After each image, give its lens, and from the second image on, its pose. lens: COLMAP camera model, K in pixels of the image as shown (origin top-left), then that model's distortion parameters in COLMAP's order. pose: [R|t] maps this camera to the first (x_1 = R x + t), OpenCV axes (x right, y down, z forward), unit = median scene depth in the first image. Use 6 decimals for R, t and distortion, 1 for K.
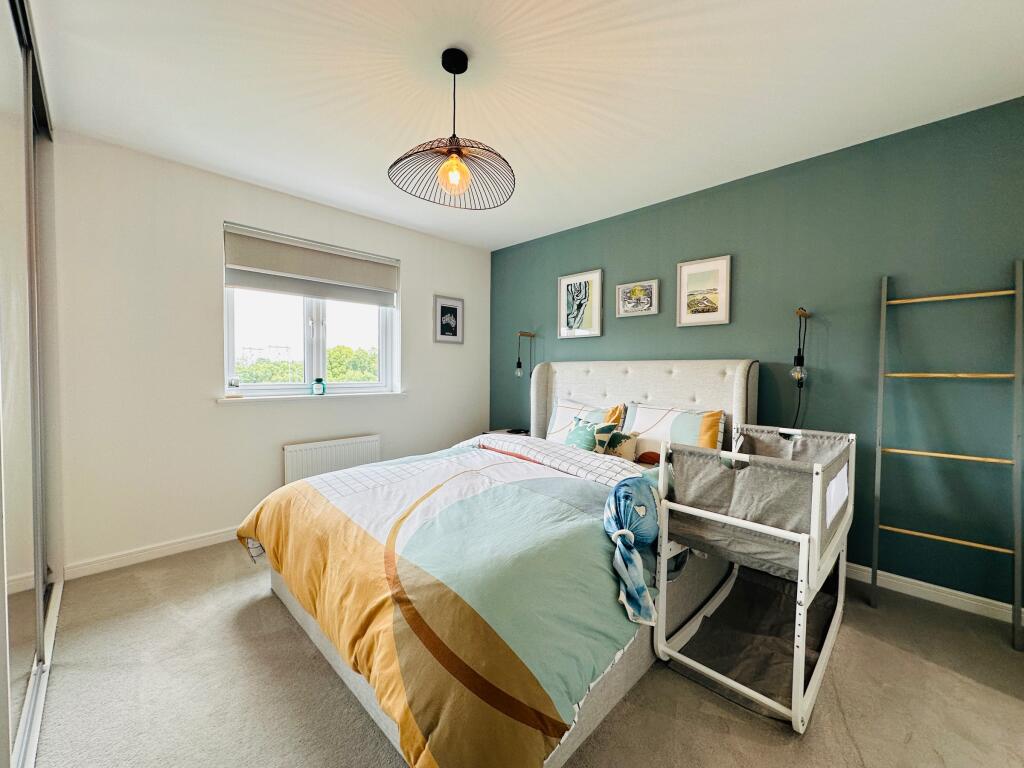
lens RADIAL K [[406.7, 0, 511.7], [0, 406.7, 383.5], [0, 0, 1]] dist [-0.000864, 0.000621]
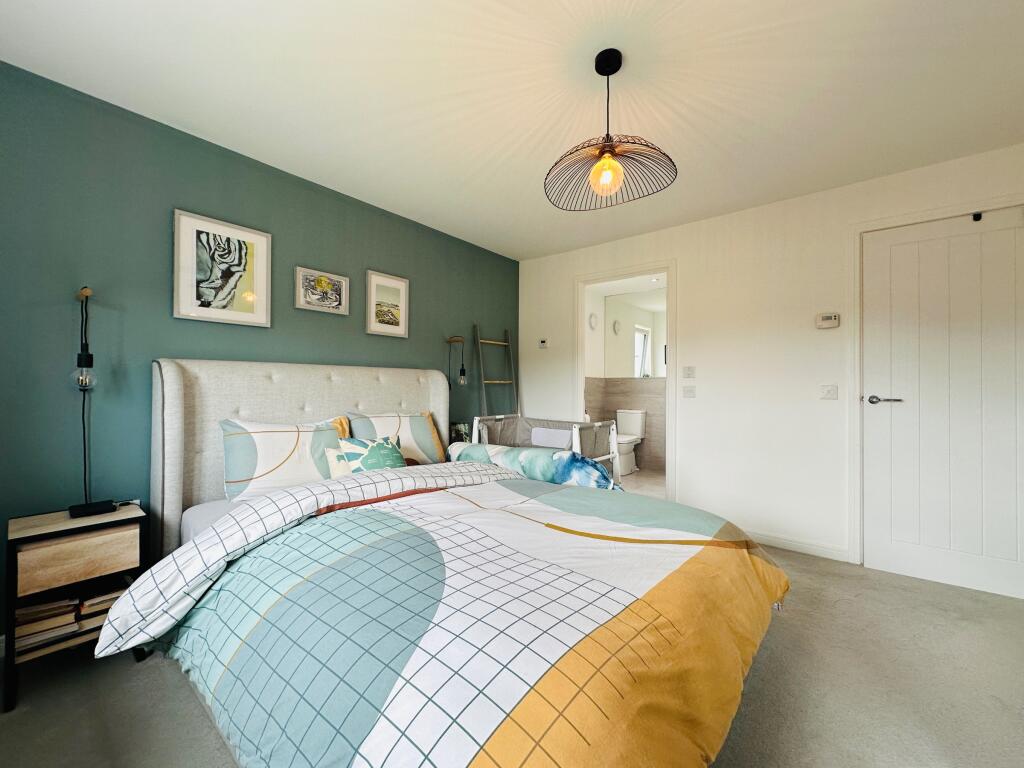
lens RADIAL K [[406.7, 0, 510.6], [0, 406.7, 386.3], [0, 0, 1]] dist [-0.000864, 0.000621]
pose [[-0.085948, -0.018562, 0.996127, -0.561564], [0.016700, 0.999659, 0.020069, -0.021678], [-0.996160, 0.018360, -0.085609, 0.674445]]
